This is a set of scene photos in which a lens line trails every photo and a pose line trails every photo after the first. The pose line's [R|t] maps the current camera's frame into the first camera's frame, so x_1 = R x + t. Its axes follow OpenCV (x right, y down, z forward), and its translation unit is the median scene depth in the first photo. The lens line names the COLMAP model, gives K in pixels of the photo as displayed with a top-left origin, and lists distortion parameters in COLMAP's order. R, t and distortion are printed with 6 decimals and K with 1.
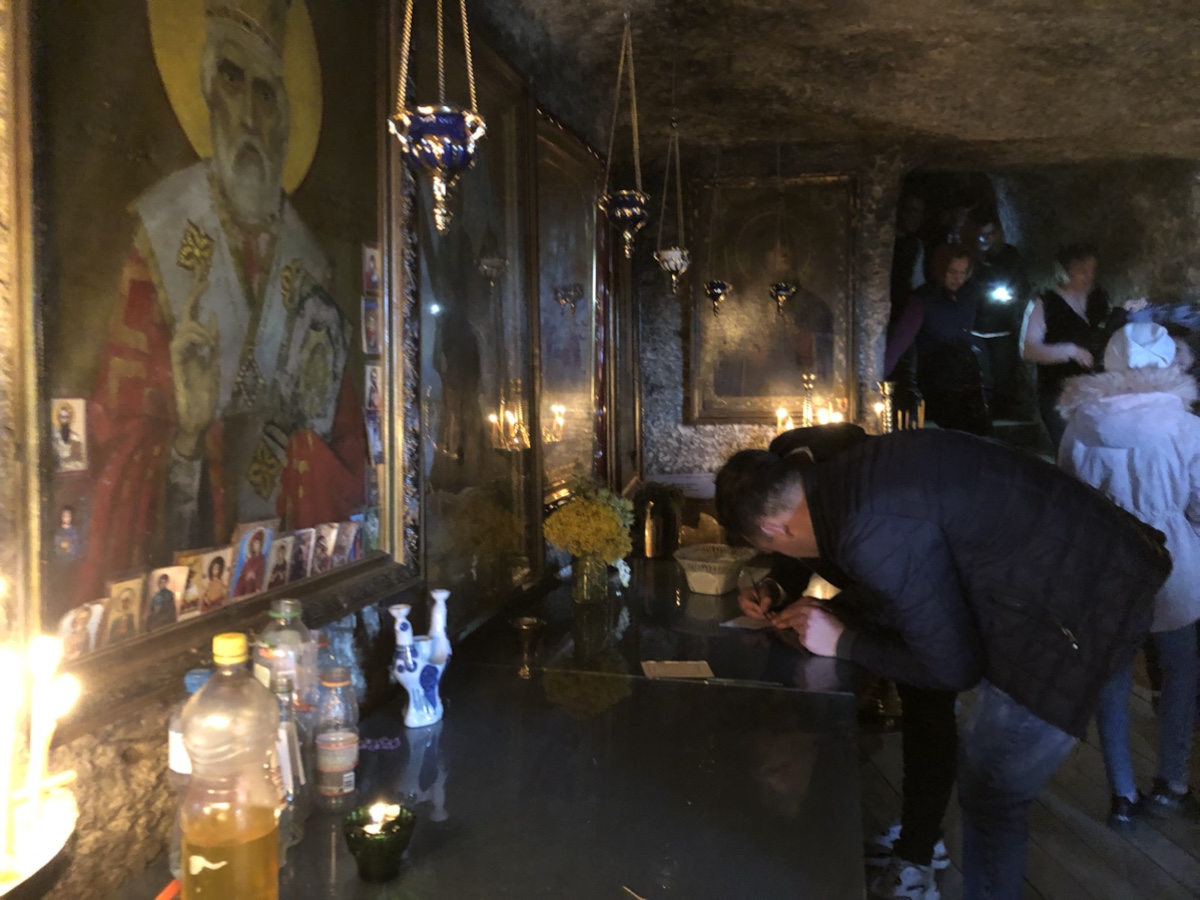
lens RADIAL K [[969.4, 0, 598.8], [0, 969.4, 448.1], [0, 0, 1]] dist [0.015239, -0.024476]
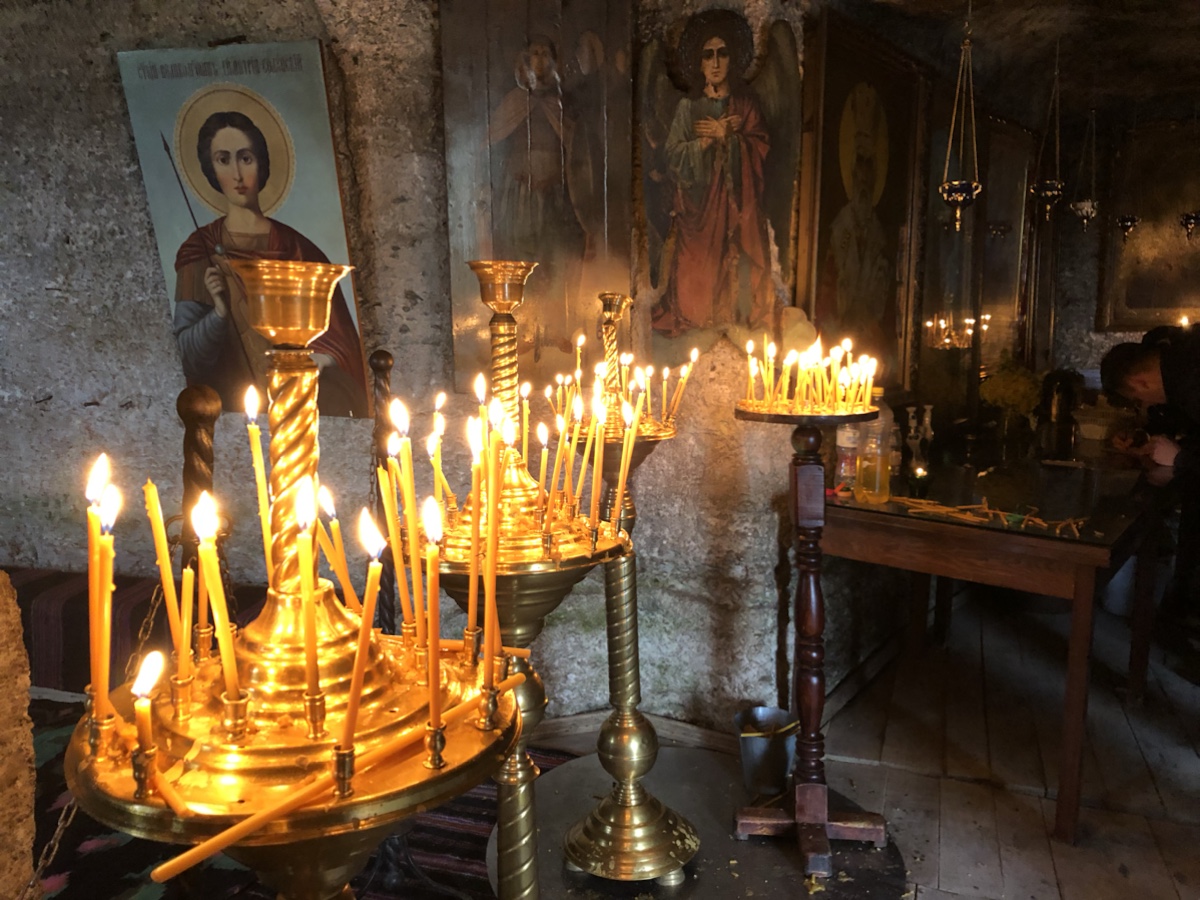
lens RADIAL K [[969.4, 0, 603.9], [0, 969.4, 438.3], [0, 0, 1]] dist [0.015239, -0.024476]
pose [[0.921981, 0.057442, -0.382950, -0.008629], [-0.027670, 0.996181, 0.082809, 0.041210], [0.386244, -0.065752, 0.920050, -0.597164]]
